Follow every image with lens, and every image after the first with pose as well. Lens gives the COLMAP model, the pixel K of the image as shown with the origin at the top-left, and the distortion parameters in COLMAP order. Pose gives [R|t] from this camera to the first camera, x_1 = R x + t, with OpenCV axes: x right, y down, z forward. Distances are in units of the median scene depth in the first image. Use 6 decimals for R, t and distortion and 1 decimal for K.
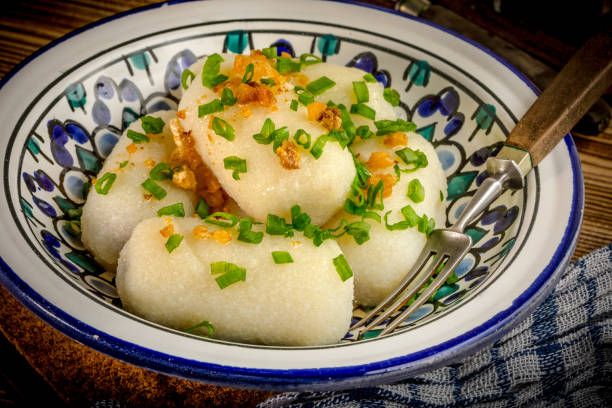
lens RADIAL K [[2042.2, 0, 306.0], [0, 2042.2, 204.0], [0, 0, 1]] dist [-0.065854, -0.193774]
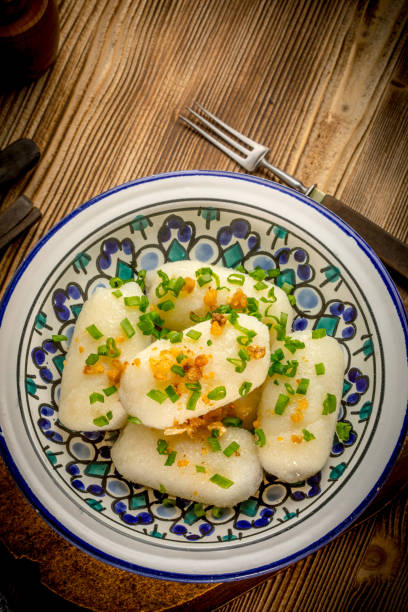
lens RADIAL K [[1940.4, 0, 204.0], [0, 1940.4, 306.0], [0, 0, 1]] dist [-0.163557, -0.118802]
pose [[0.089279, -0.961588, 0.259570, -0.313197], [0.621487, 0.257436, 0.739919, -0.995884], [-0.778321, 0.095260, 0.620598, 0.127243]]
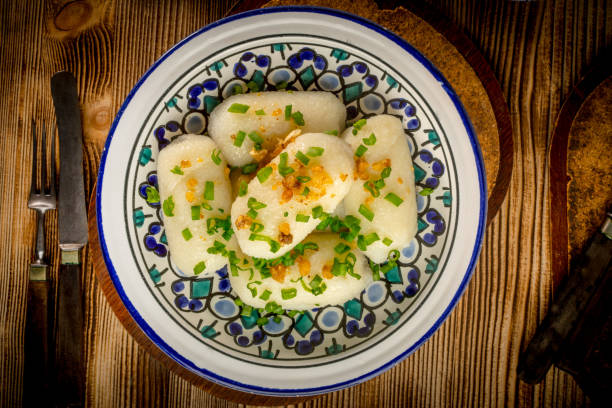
lens RADIAL K [[1940.4, 0, 317.0], [0, 1940.4, 203.2], [0, 0, 1]] dist [-0.163557, -0.118802]
pose [[0.246906, 0.968159, -0.041303, 0.050014], [-0.585259, 0.182956, 0.789936, -1.160836], [0.772341, -0.170867, 0.611796, 0.082779]]
